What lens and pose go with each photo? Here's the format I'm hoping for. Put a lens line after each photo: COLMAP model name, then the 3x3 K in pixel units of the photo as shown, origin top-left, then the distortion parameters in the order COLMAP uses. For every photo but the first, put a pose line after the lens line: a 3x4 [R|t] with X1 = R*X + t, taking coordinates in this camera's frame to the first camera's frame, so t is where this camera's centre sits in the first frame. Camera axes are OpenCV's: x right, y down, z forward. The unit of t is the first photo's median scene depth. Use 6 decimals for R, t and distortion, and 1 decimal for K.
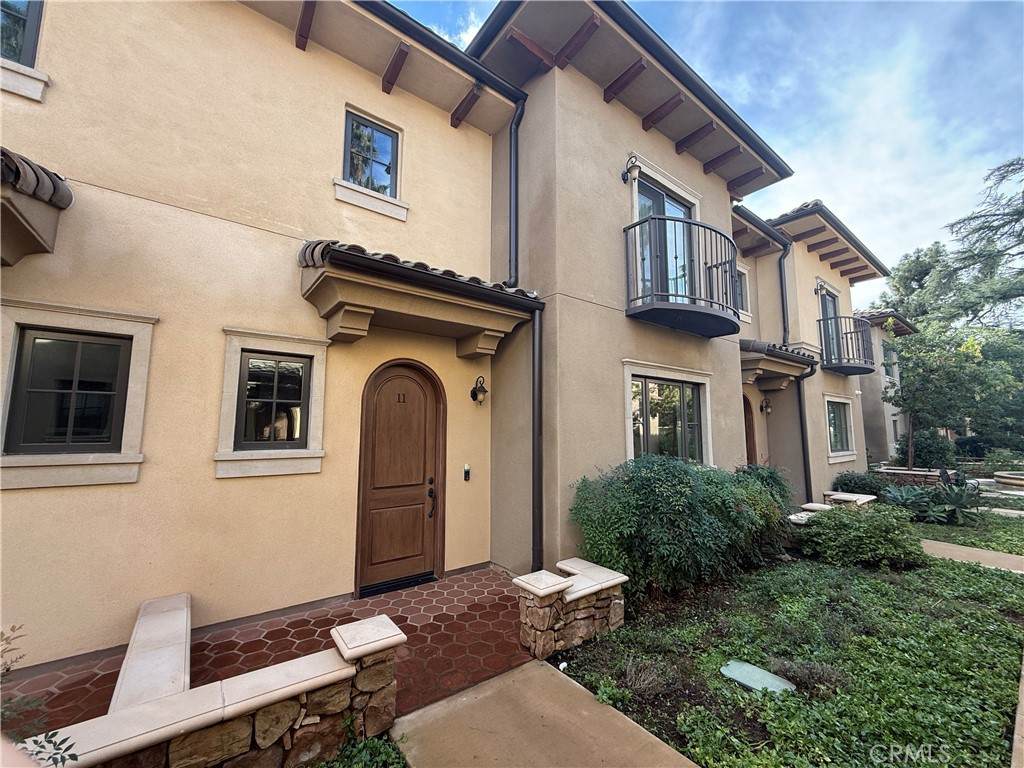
lens RADIAL K [[404.7, 0, 511.8], [0, 404.7, 381.7], [0, 0, 1]] dist [-0.002464, 0.000624]
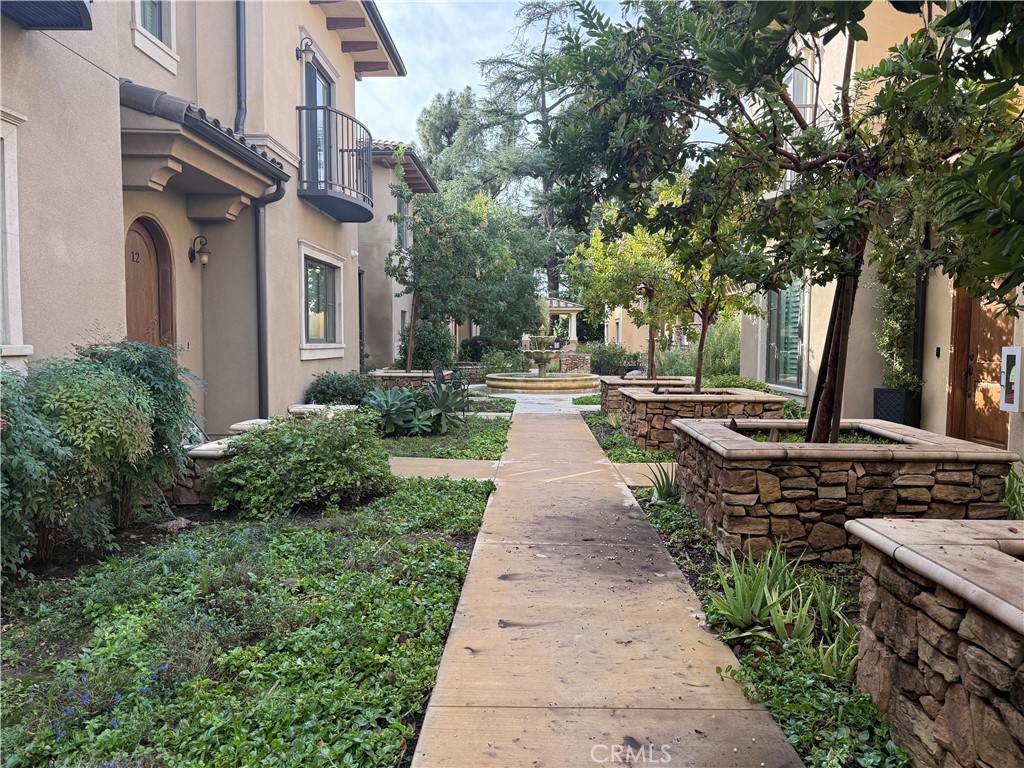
lens RADIAL K [[708.7, 0, 515.0], [0, 708.7, 388.8], [0, 0, 1]] dist [0.022798, -0.039827]
pose [[0.625628, -0.051731, 0.778404, 0.285557], [-0.094987, 0.985324, 0.141826, 0.115580], [-0.774317, -0.162669, 0.611533, 0.184116]]
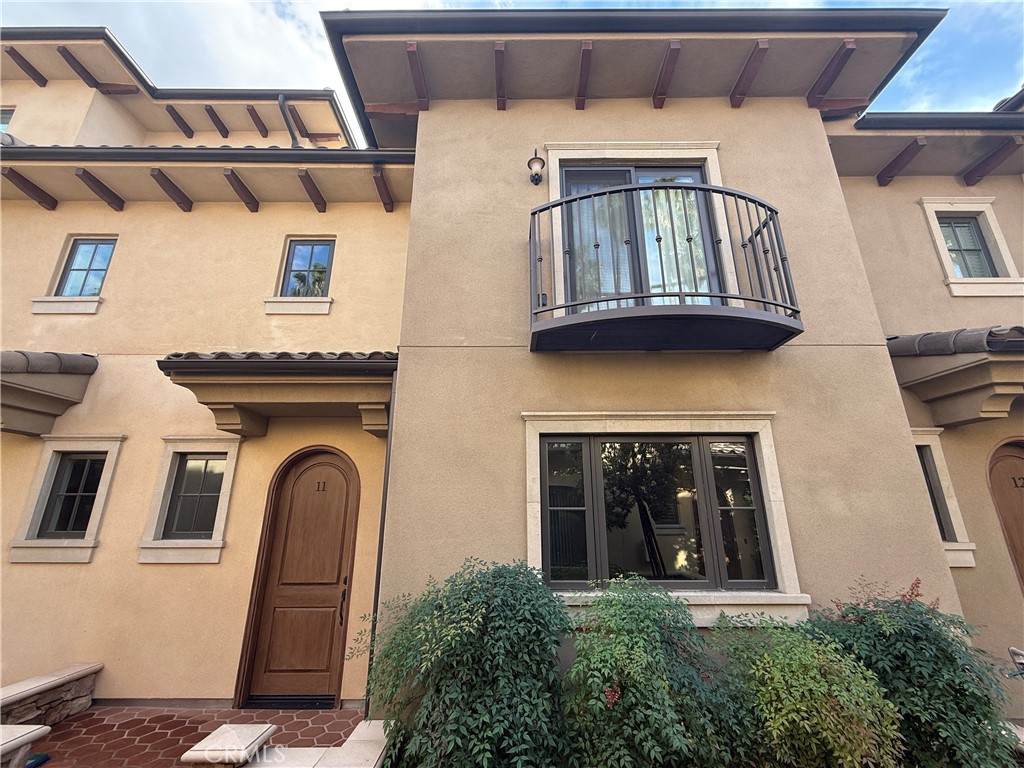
lens RADIAL K [[428.7, 0, 513.6], [0, 428.7, 383.9], [0, 0, 1]] dist [-0.000904, 0.000504]
pose [[0.798285, -0.184146, -0.573438, 0.652097], [0.073500, 0.974782, -0.210709, 0.045499], [0.597779, 0.126058, 0.791688, 0.385594]]
